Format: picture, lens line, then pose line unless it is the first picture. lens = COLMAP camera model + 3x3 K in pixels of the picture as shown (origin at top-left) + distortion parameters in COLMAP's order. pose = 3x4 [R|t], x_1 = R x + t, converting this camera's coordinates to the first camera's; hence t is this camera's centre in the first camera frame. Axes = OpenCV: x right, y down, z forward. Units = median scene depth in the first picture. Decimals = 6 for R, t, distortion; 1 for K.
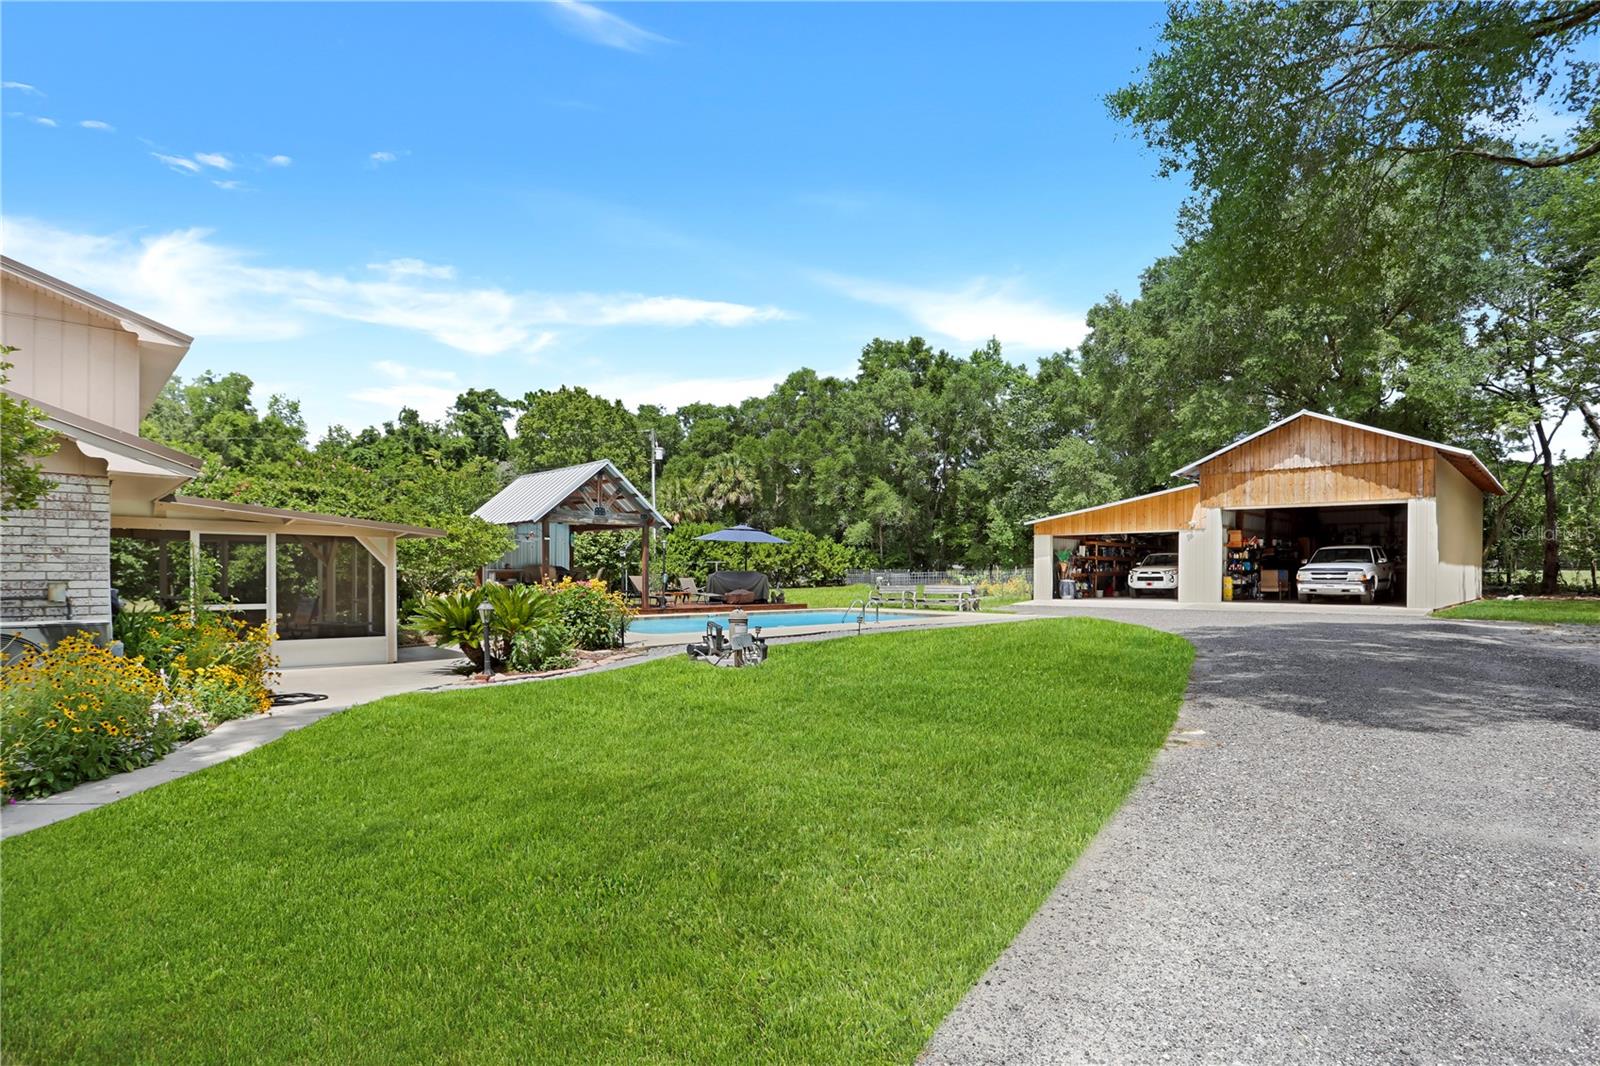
lens RADIAL K [[817.5, 0, 798.1], [0, 817.5, 576.0], [0, 0, 1]] dist [-0.093362, 0.050961]
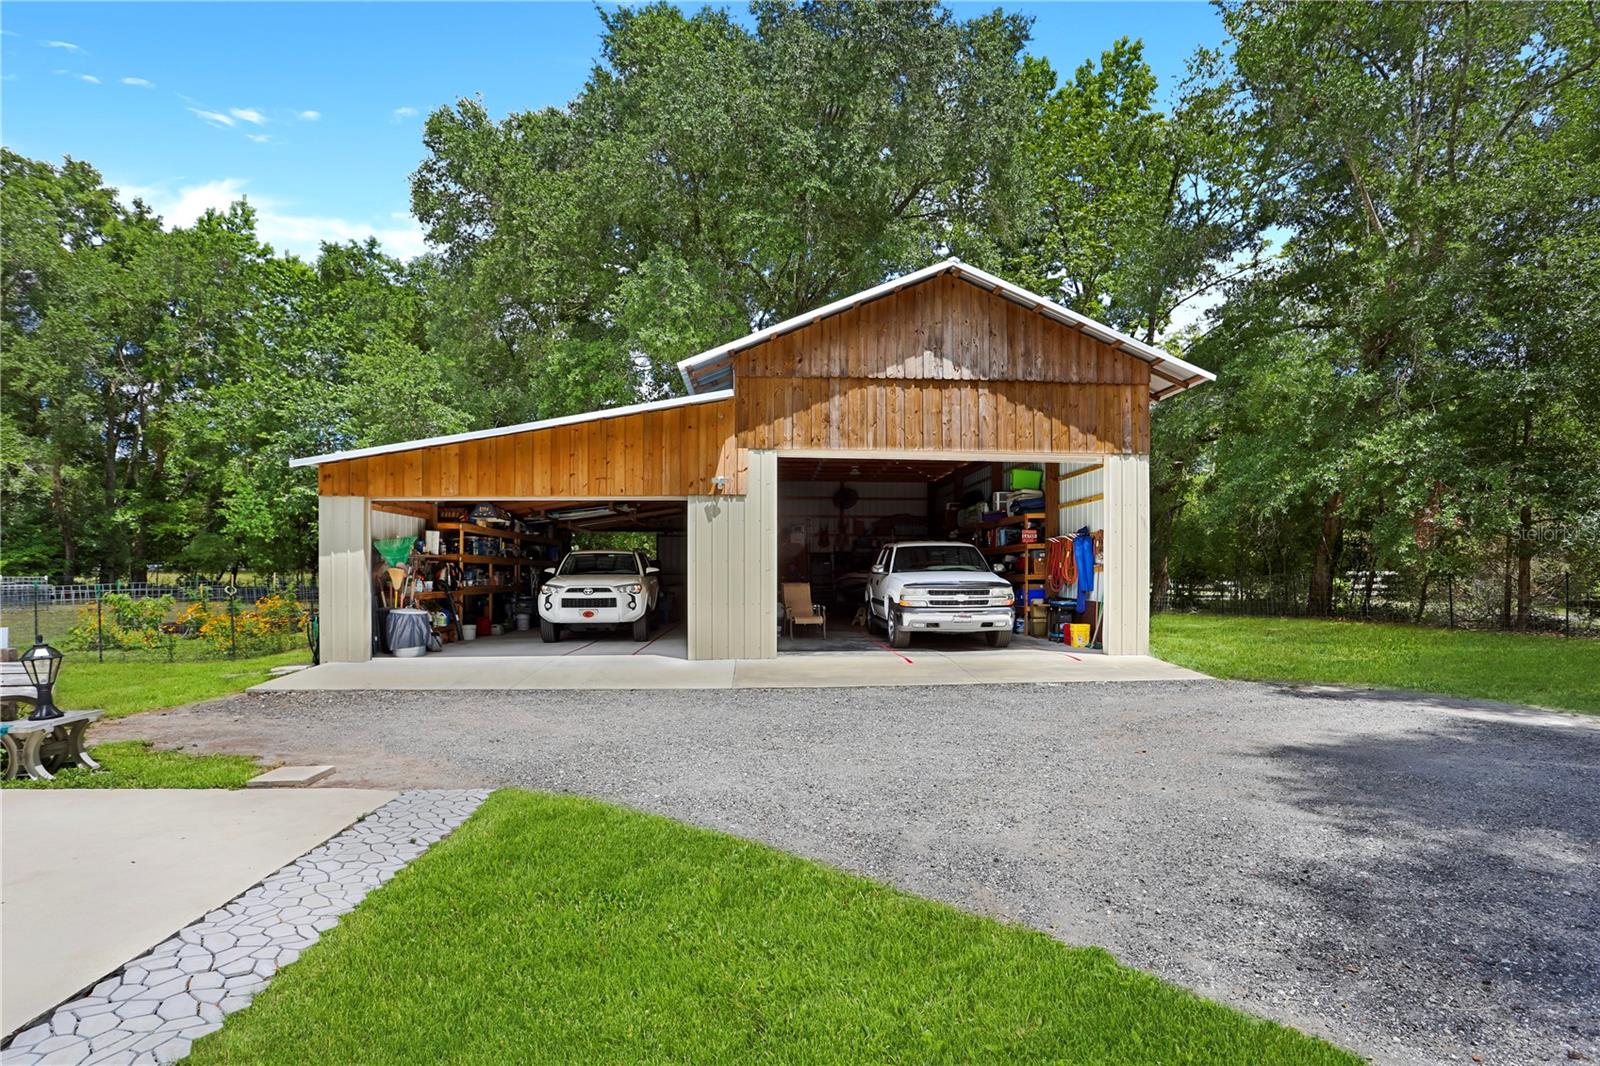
lens RADIAL K [[817.5, 0, 798.1], [0, 817.5, 576.0], [0, 0, 1]] dist [-0.093362, 0.050961]
pose [[0.668095, -0.002130, 0.744073, 0.171680], [0.003778, 0.999993, -0.000530, -0.012078], [-0.744066, 0.003165, 0.668098, 0.617059]]
